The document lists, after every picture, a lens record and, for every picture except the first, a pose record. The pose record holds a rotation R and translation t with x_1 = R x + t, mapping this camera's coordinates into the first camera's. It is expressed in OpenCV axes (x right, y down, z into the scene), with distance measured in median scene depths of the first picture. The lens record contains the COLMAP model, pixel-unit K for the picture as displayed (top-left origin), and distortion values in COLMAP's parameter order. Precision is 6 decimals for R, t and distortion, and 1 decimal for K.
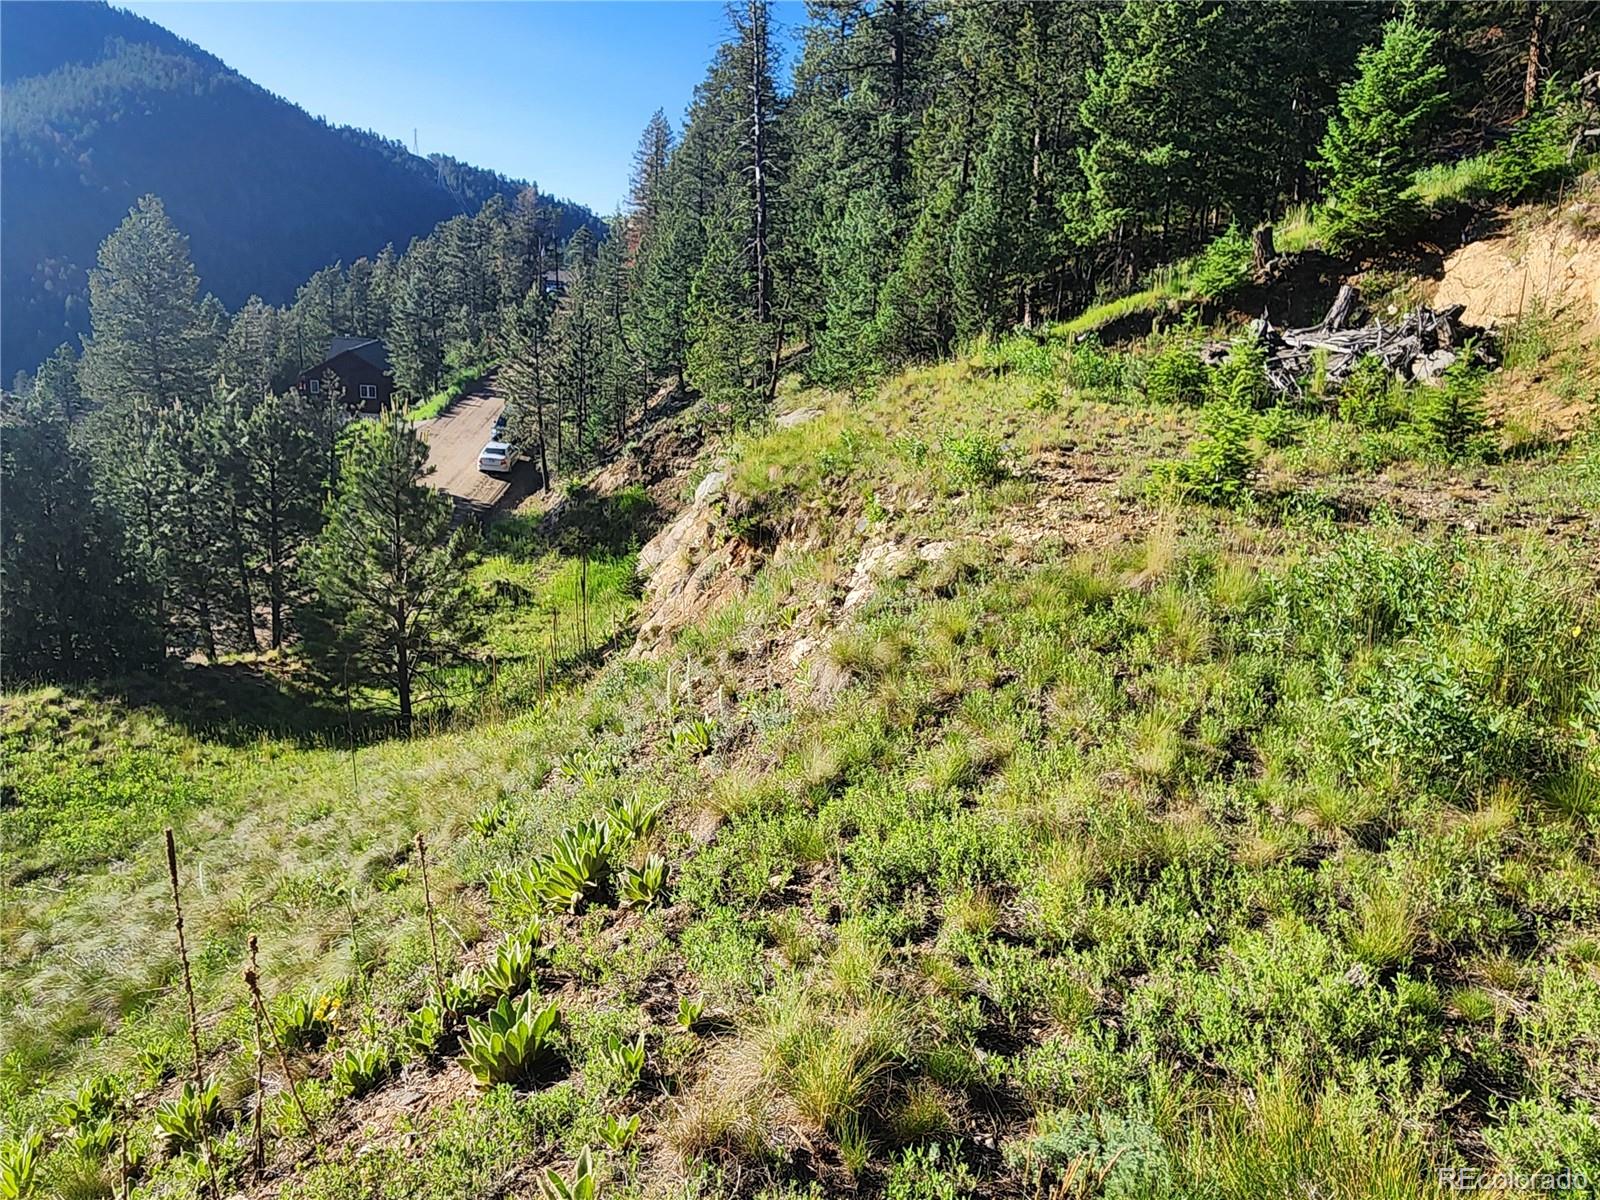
lens RADIAL K [[1130.7, 0, 800.0], [0, 1130.7, 600.0], [0, 0, 1]] dist [-0.007933, -0.000441]
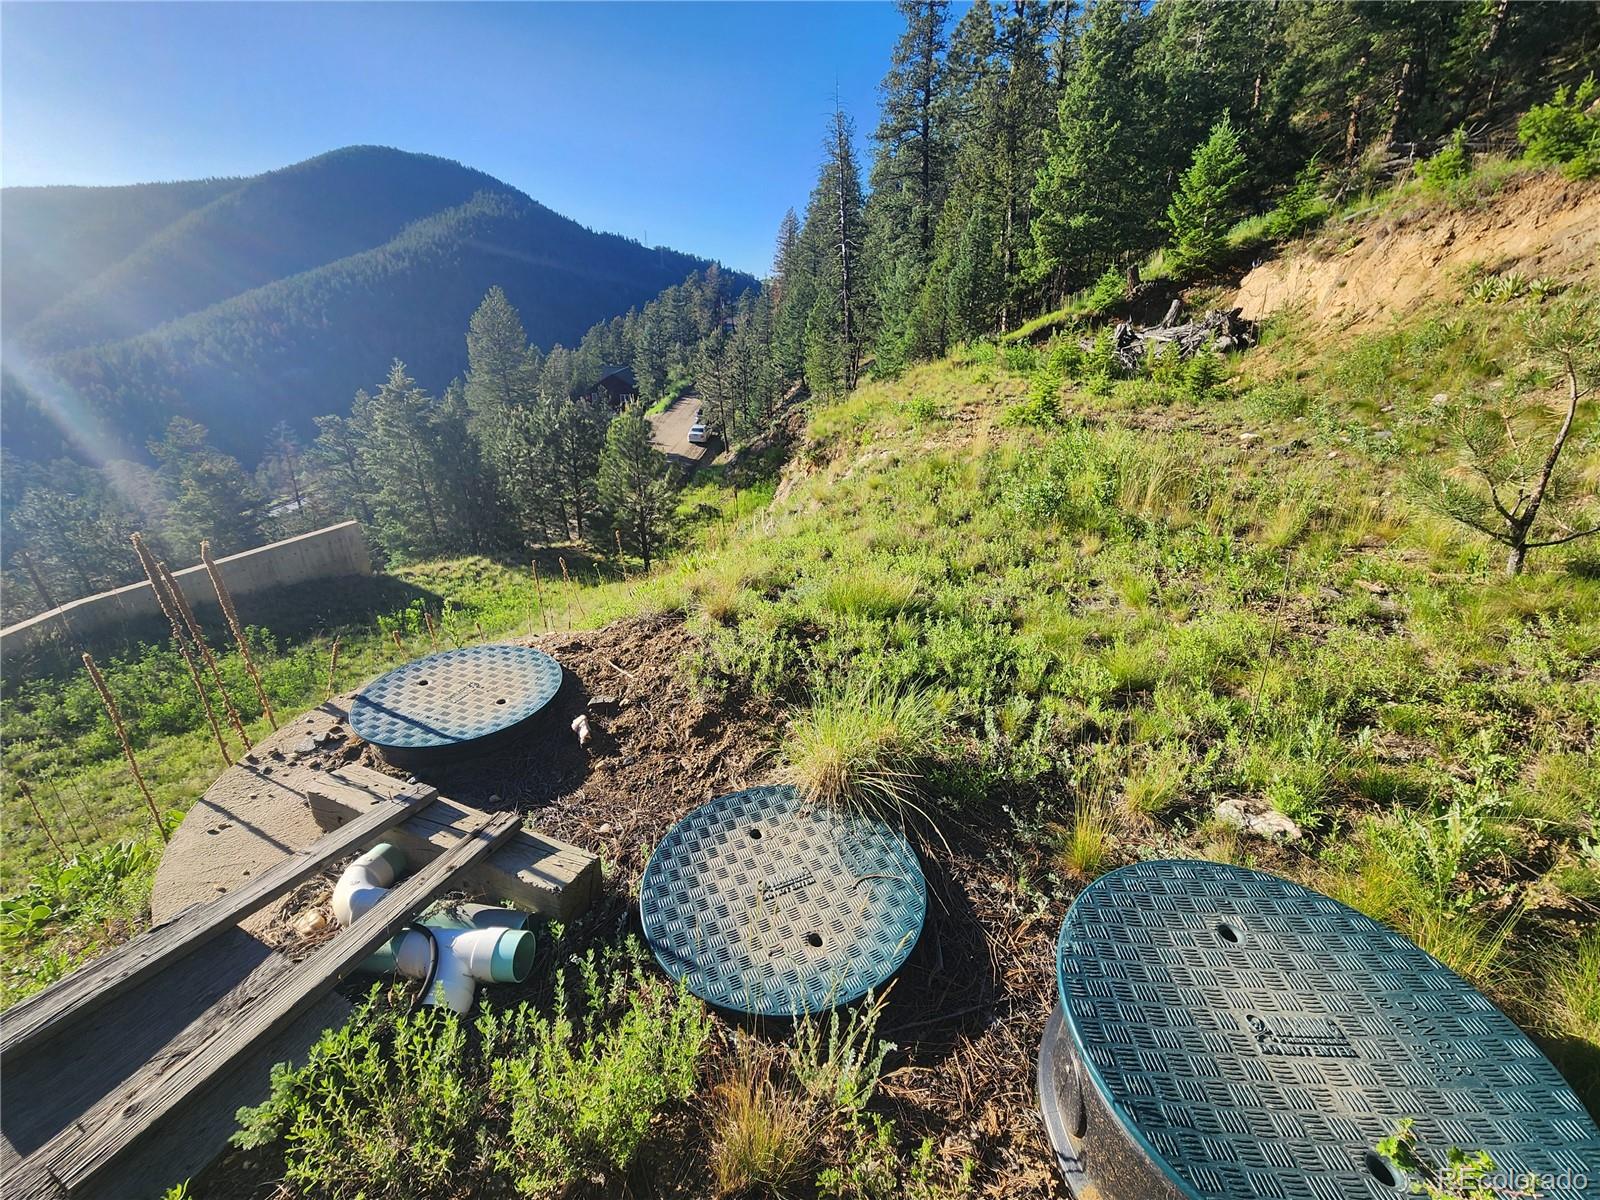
lens RADIAL K [[690.5, 0, 800.0], [0, 690.5, 600.0], [0, 0, 1]] dist [-0.001660, -0.000654]
pose [[0.991477, -0.008024, -0.130033, 0.043552], [0.022810, 0.993376, 0.112623, 0.024712], [0.128268, -0.114629, 0.985093, -0.088805]]
